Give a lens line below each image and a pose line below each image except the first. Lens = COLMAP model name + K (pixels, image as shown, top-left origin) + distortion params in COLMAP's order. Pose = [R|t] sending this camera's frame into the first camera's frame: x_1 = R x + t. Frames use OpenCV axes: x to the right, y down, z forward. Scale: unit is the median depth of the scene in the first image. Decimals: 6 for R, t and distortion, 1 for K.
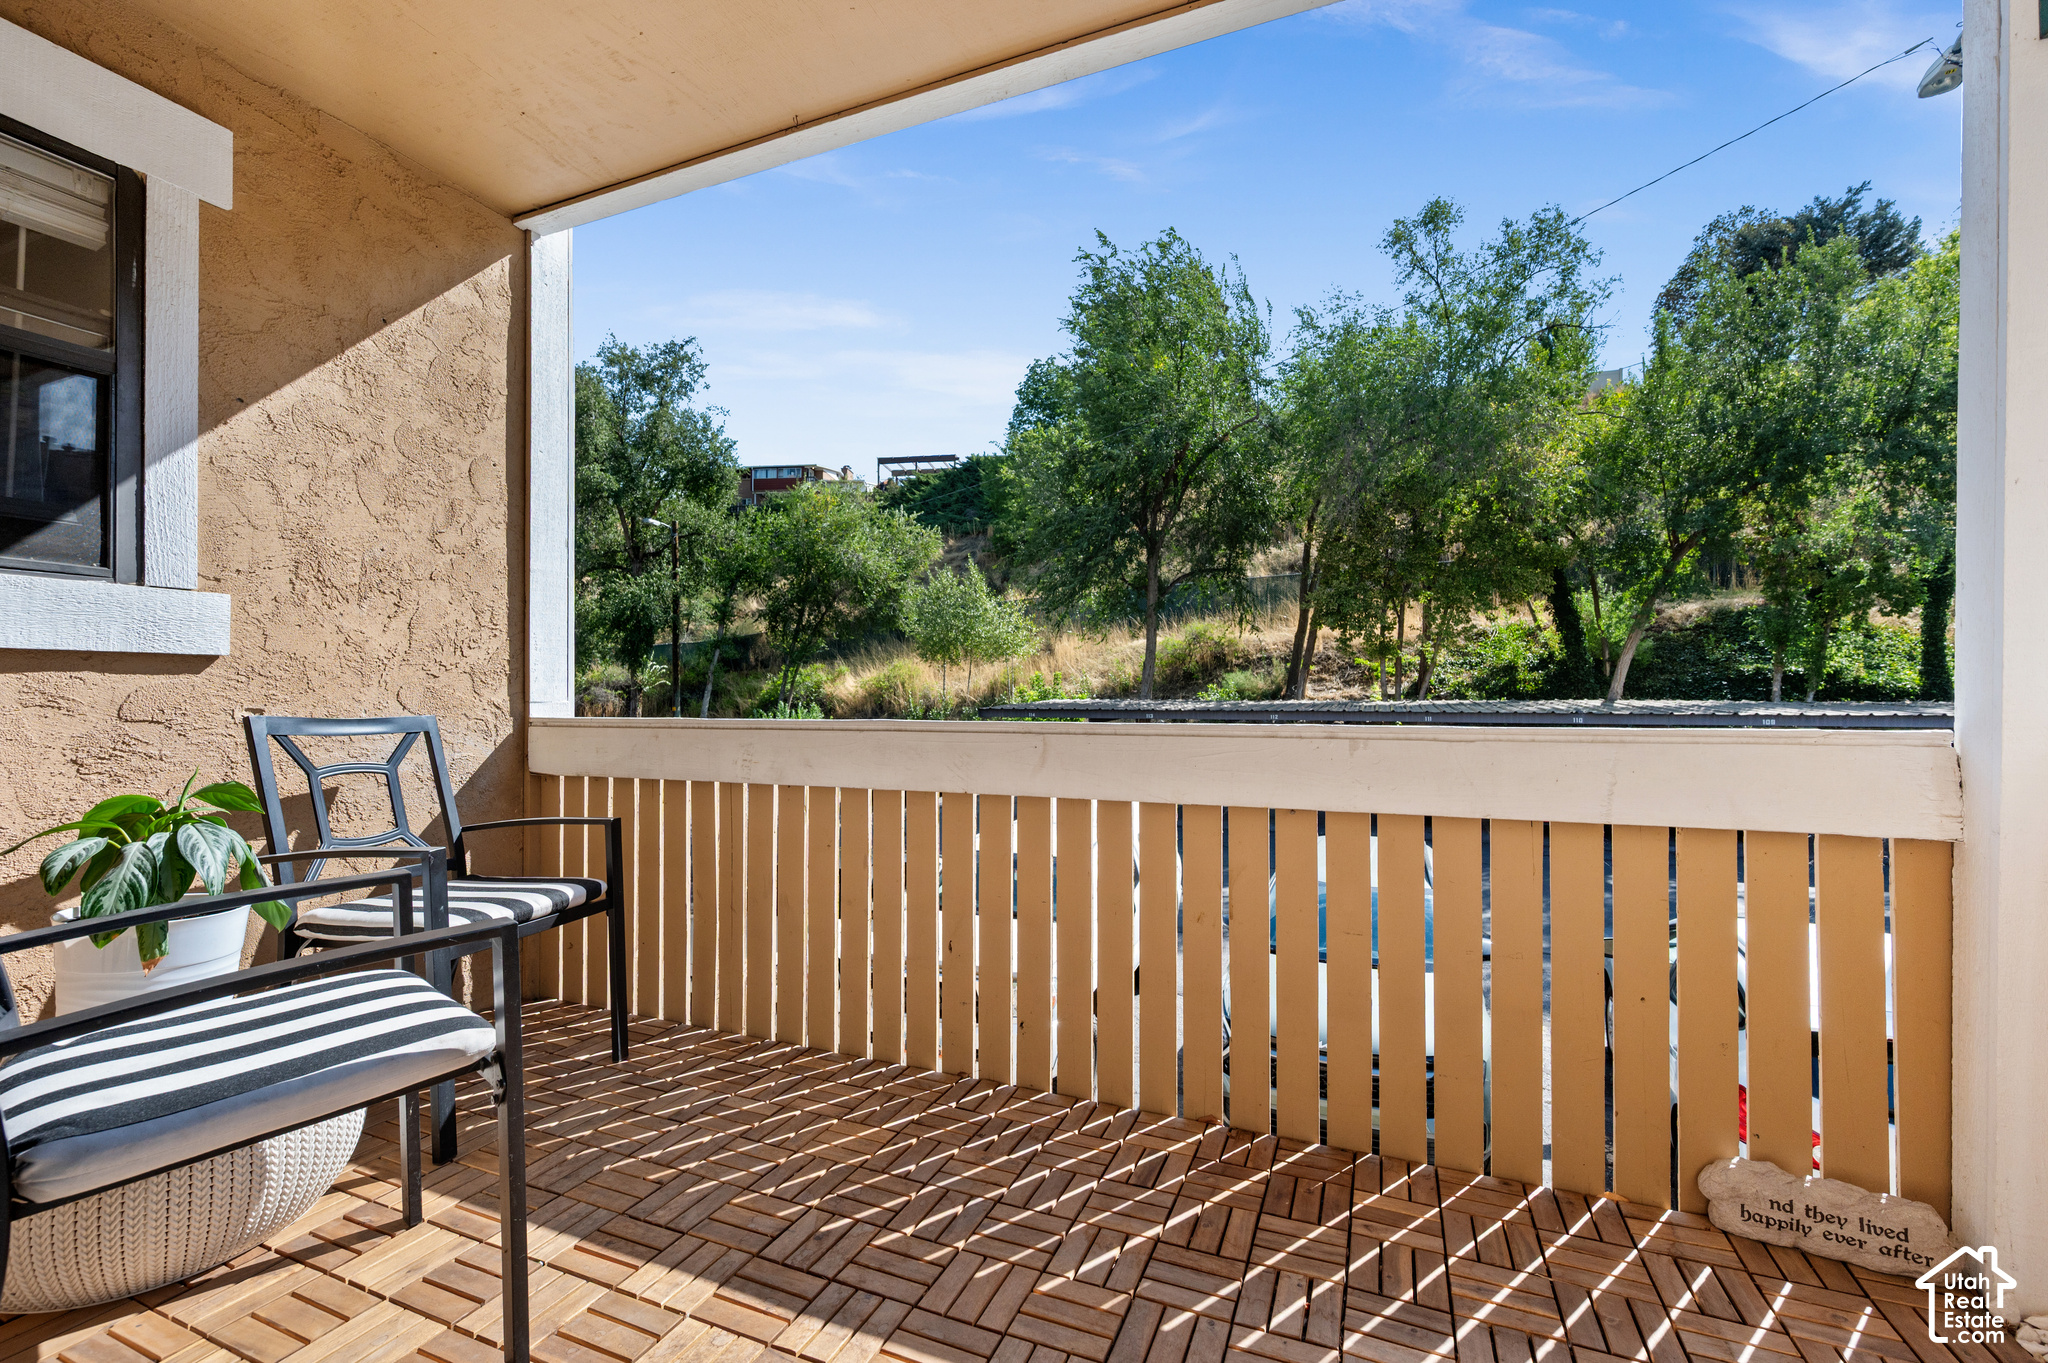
lens RADIAL K [[860.9, 0, 1024.8], [0, 860.9, 682.2], [0, 0, 1]] dist [-0.000554, -0.000632]
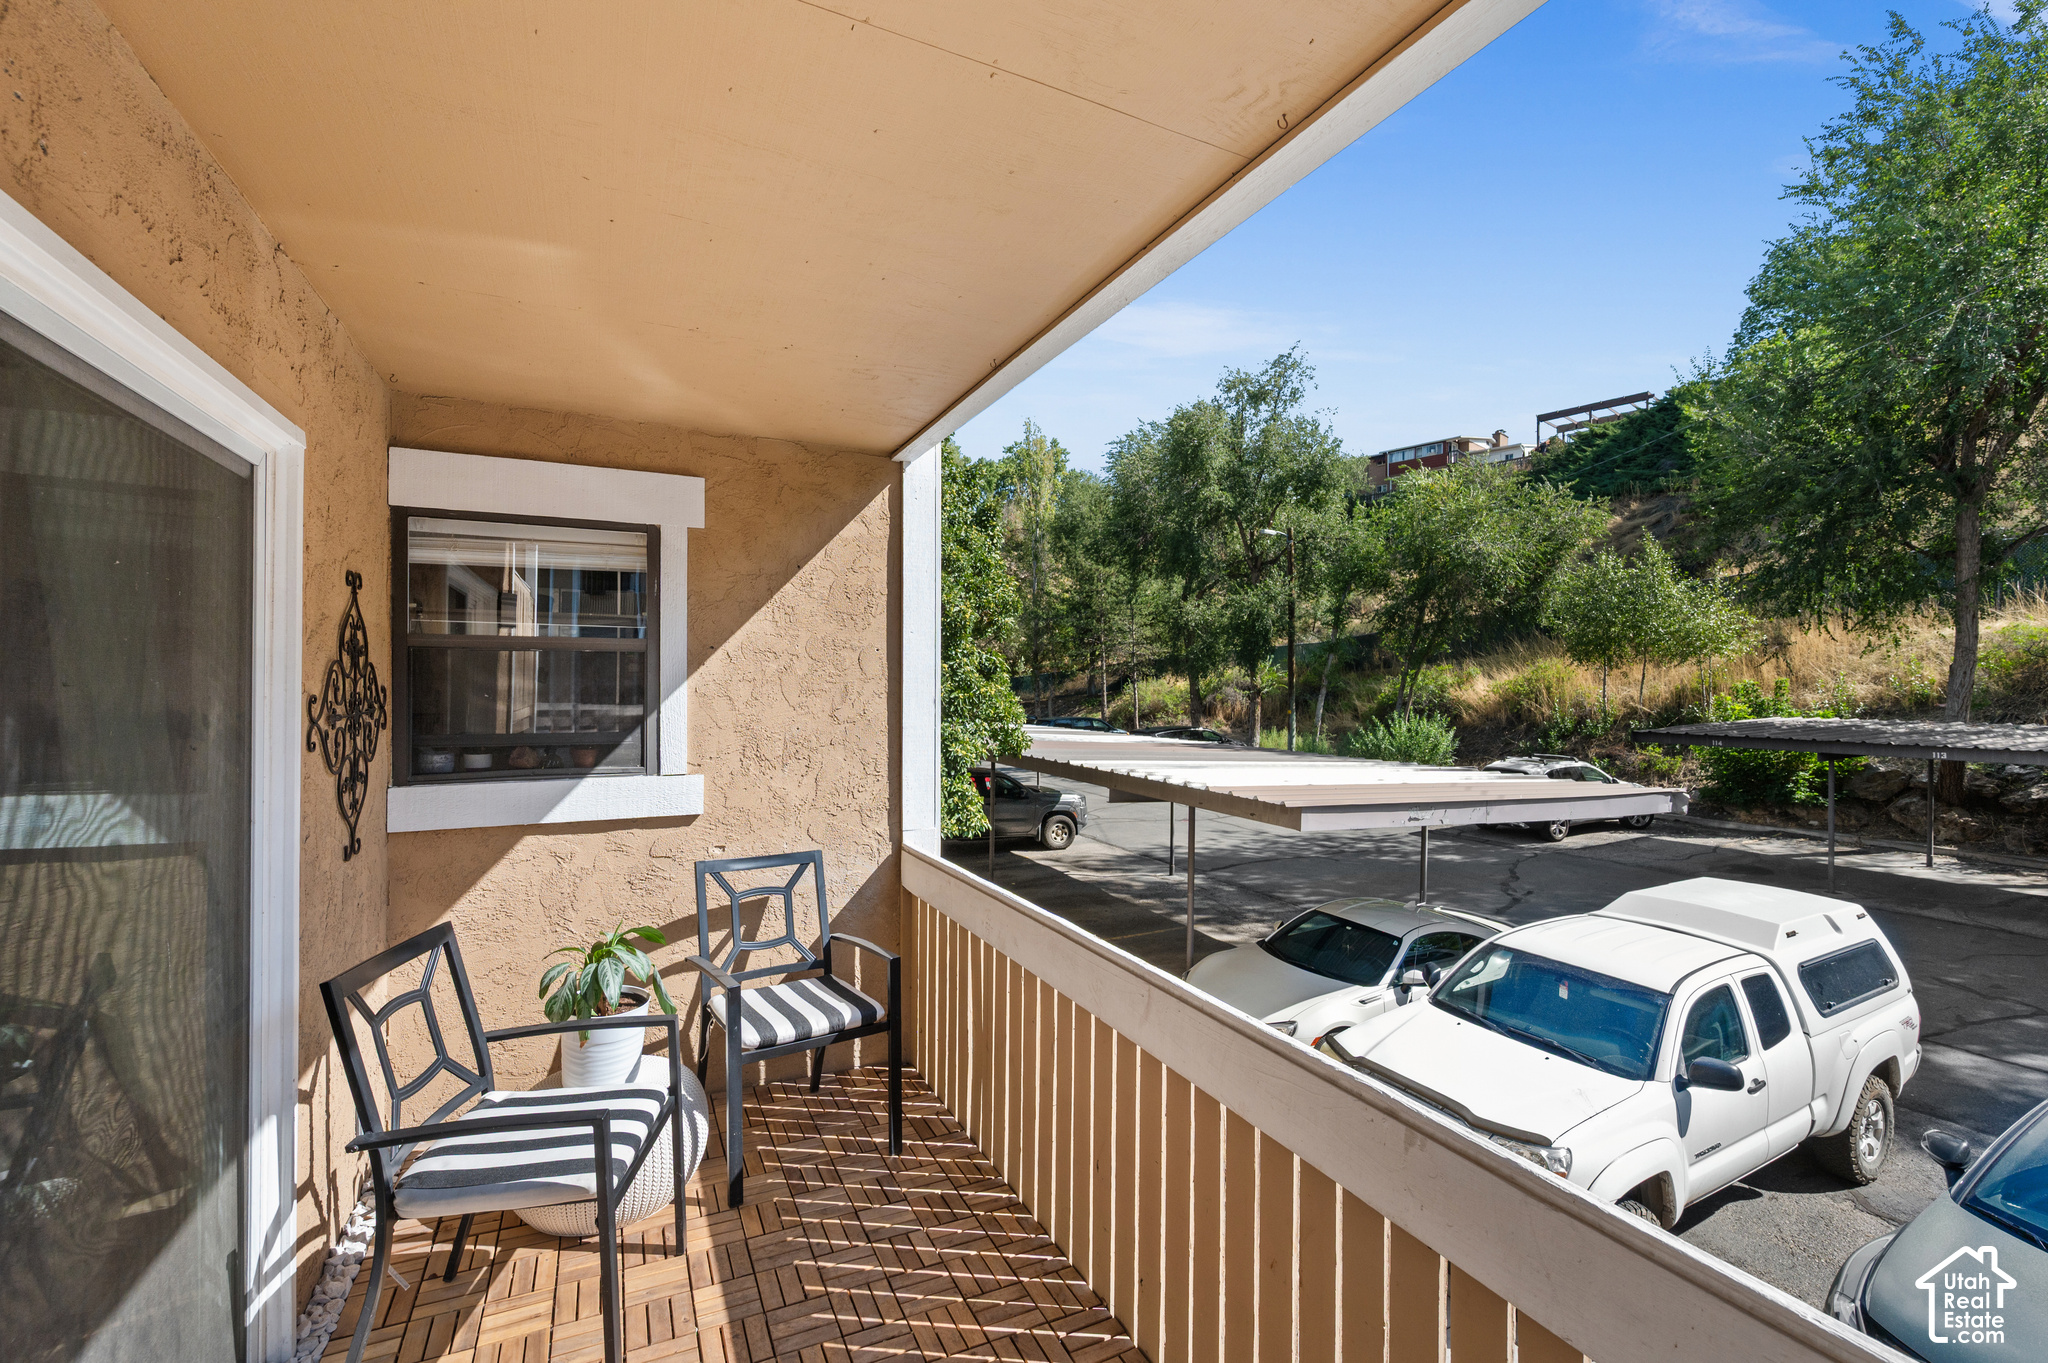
lens RADIAL K [[860.9, 0, 999.7], [0, 860.9, 679.6], [0, 0, 1]] dist [-0.000554, -0.000632]
pose [[0.740588, -0.003079, -0.671952, 0.394824], [0.007529, 0.999965, 0.003716, -0.206163], [0.671917, -0.007811, 0.740585, 0.148737]]
